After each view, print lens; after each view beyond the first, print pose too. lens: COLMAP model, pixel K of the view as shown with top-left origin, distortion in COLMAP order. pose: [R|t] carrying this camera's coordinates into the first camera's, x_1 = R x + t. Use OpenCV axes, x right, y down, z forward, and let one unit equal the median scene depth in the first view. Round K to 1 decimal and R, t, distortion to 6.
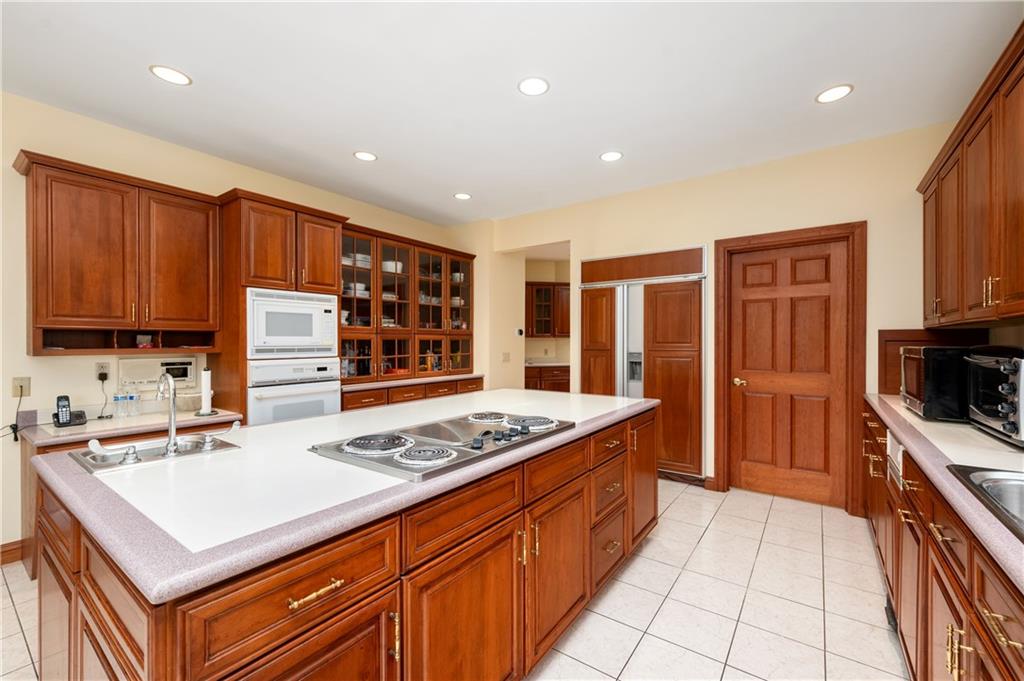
lens RADIAL K [[421.9, 0, 511.2], [0, 421.9, 345.2], [0, 0, 1]] dist [-0.000241, -0.000037]
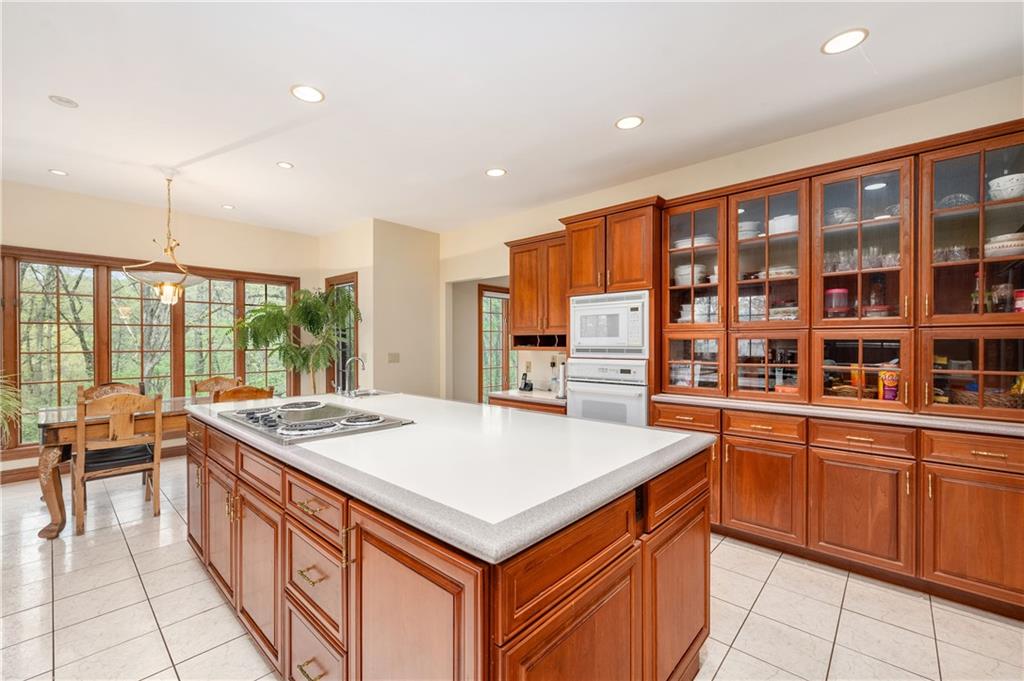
lens RADIAL K [[421.9, 0, 511.2], [0, 421.9, 345.2], [0, 0, 1]] dist [-0.000241, -0.000037]
pose [[-0.111338, 0.002961, -0.993778, 0.519420], [-0.014560, 0.999883, 0.004611, -0.002818], [0.993676, 0.014982, -0.111282, 0.859108]]
